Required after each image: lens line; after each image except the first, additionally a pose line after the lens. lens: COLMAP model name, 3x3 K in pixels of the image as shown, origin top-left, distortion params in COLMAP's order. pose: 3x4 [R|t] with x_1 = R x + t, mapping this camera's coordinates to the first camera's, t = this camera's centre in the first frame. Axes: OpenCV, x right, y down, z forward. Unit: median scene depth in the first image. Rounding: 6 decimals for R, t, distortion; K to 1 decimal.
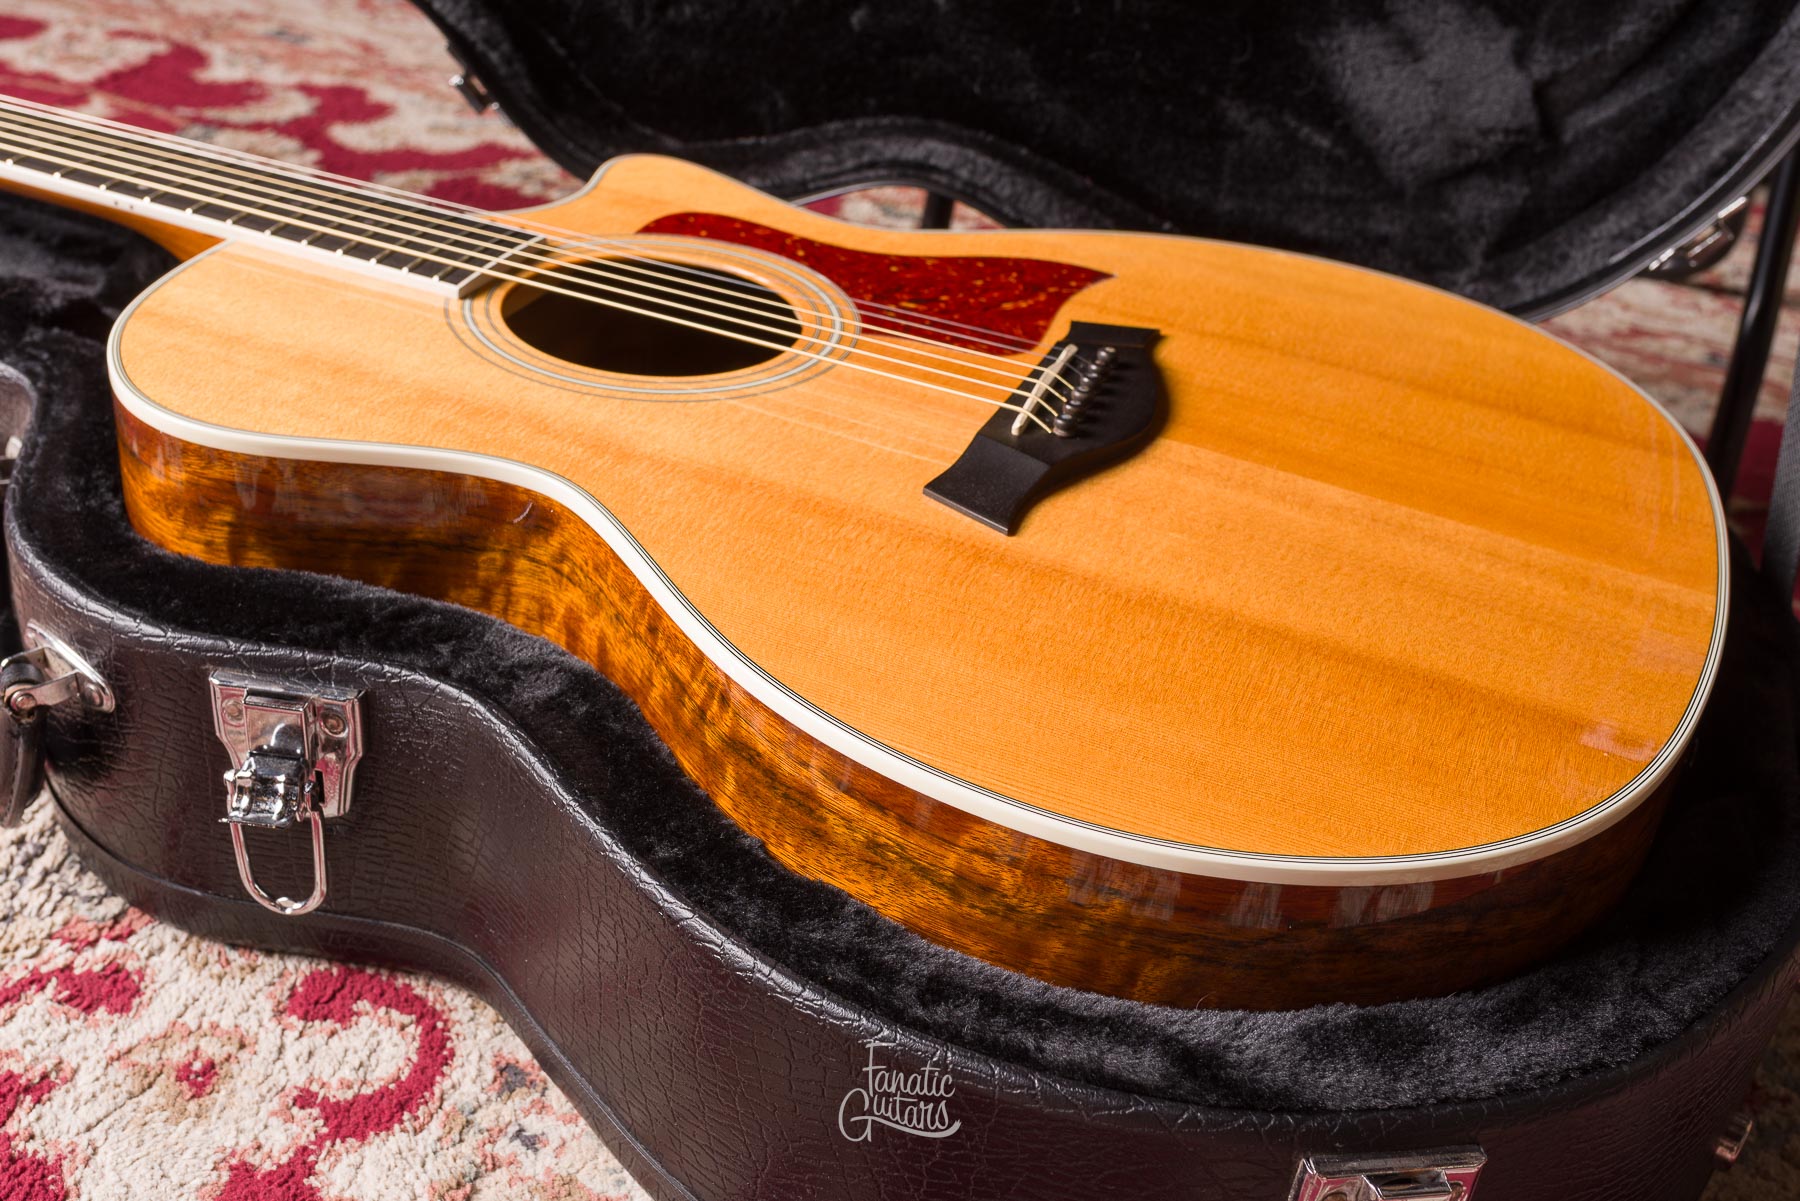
lens RADIAL K [[1966.6, 0, 888.4], [0, 1966.6, 675.6], [0, 0, 1]] dist [-0.001847, -0.000993]
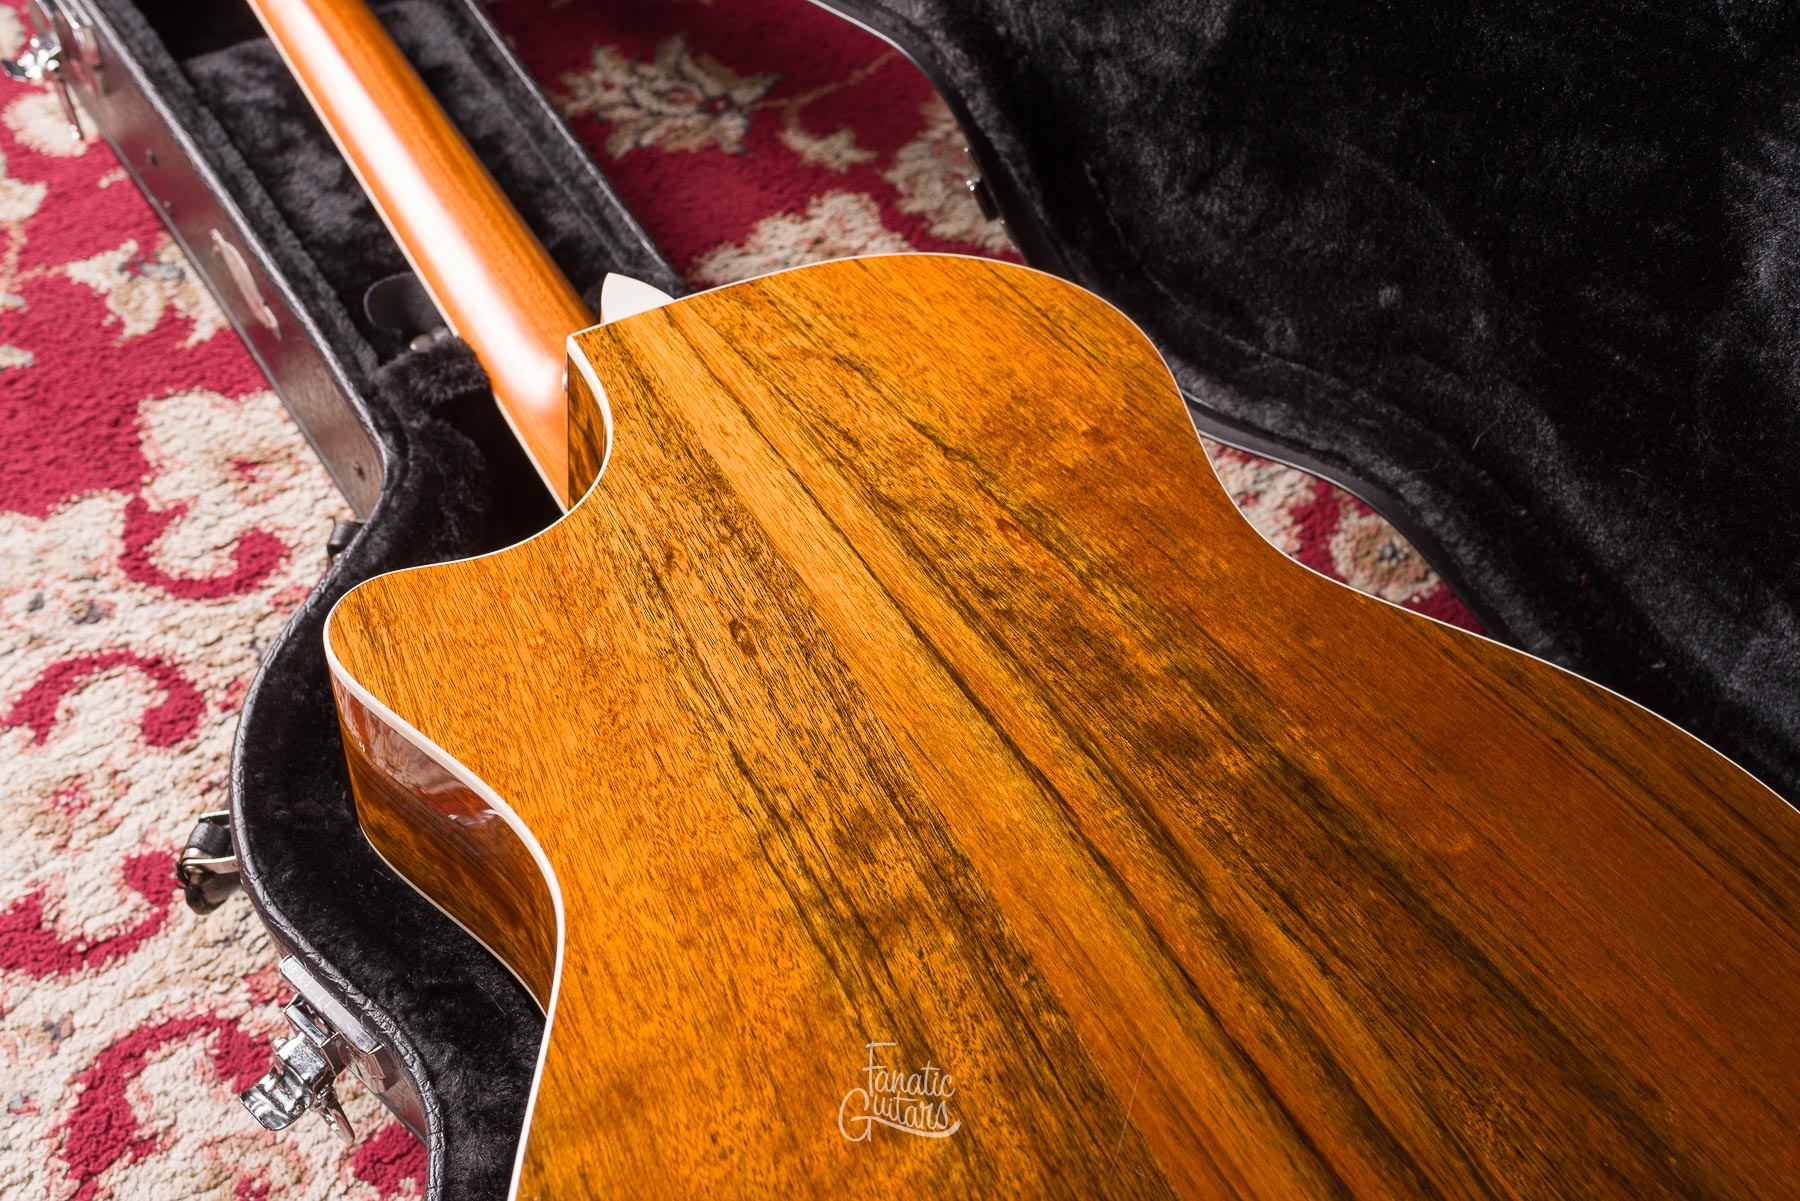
lens RADIAL K [[1755.0, 0, 902.0], [0, 1755.0, 603.2], [0, 0, 1]] dist [-0.004436, 0.008638]
pose [[0.824206, 0.430213, -0.368242, 0.189634], [-0.299785, 0.883152, 0.360793, -0.564141], [0.480431, -0.186974, 0.856870, 0.331038]]
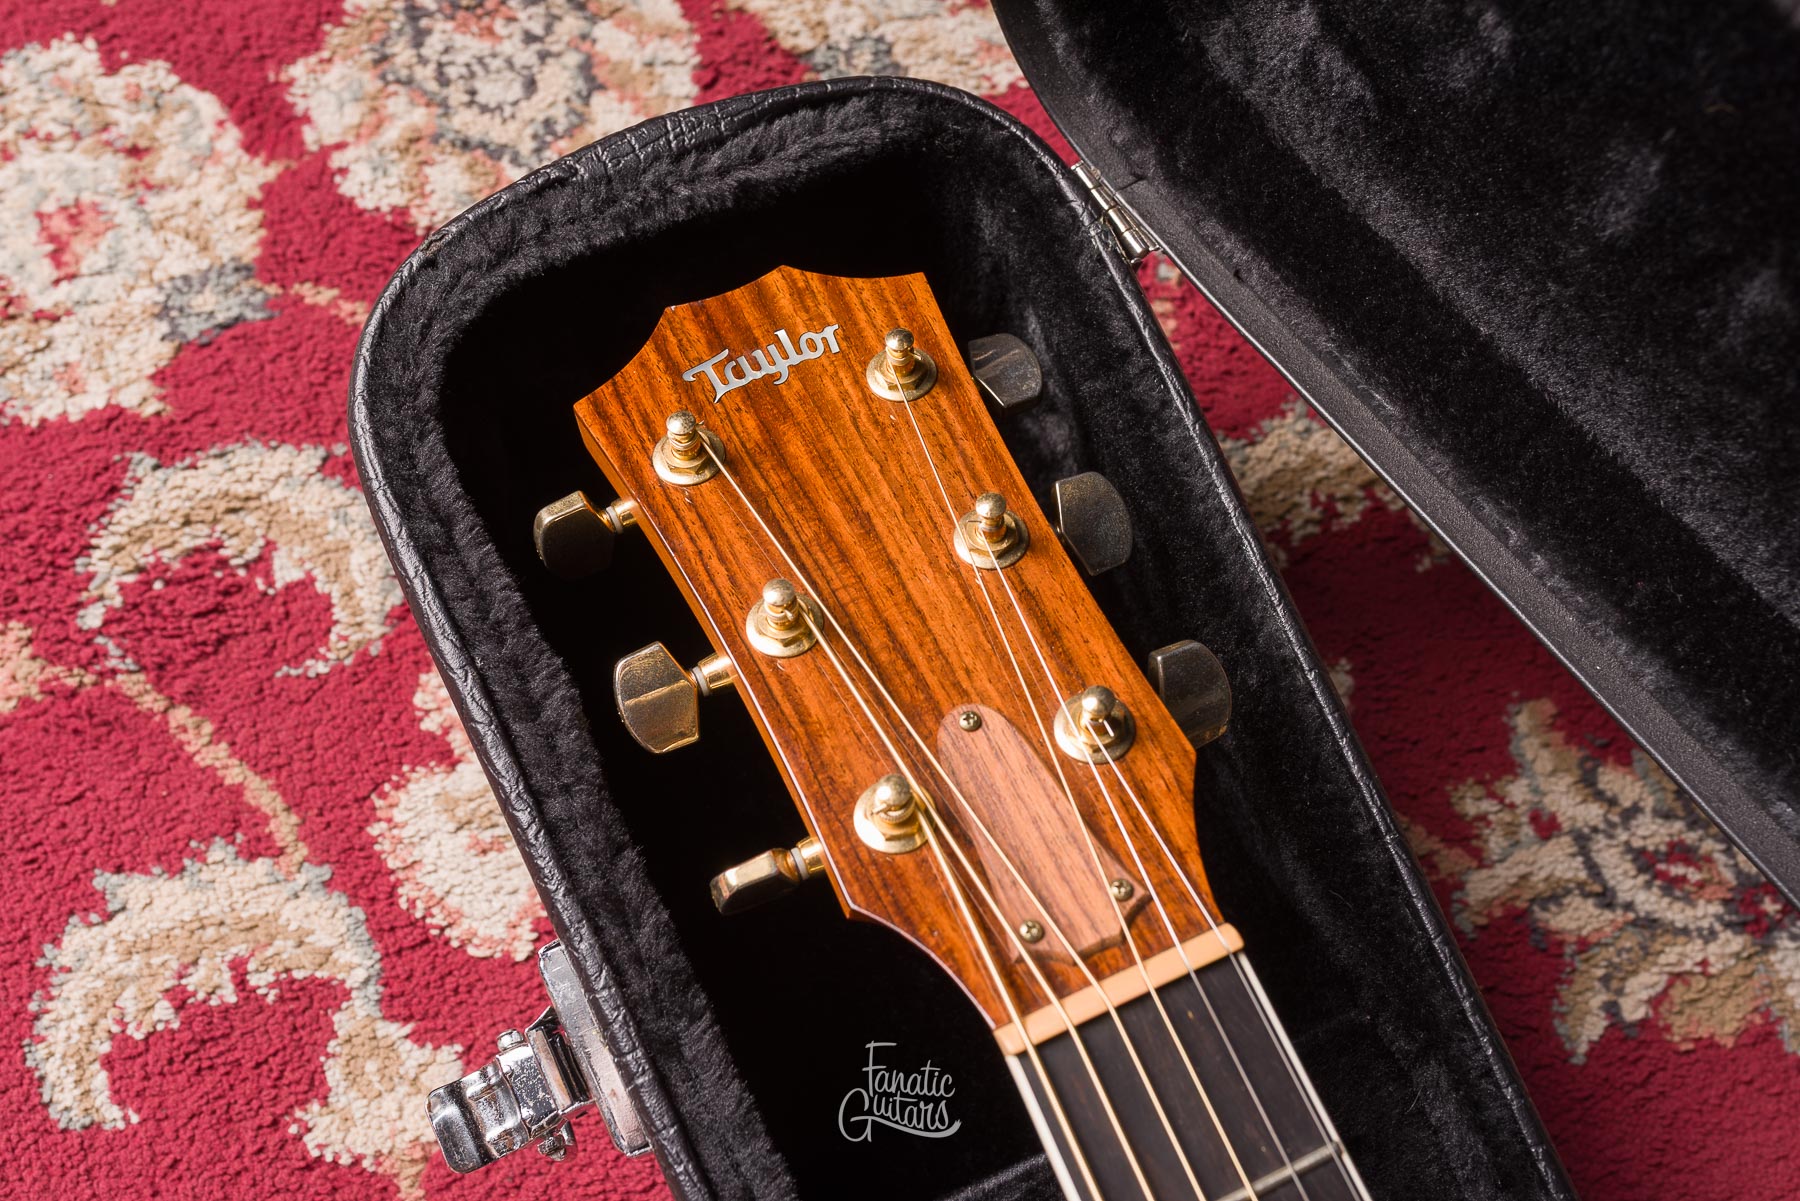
lens RADIAL K [[1774.3, 0, 903.1], [0, 1774.3, 606.3], [0, 0, 1]] dist [0.003626, -0.002564]
pose [[0.727906, 0.632723, -0.264225, -0.860349], [-0.371936, 0.688079, 0.623065, -0.777263], [0.576036, -0.355258, 0.736189, 0.927453]]
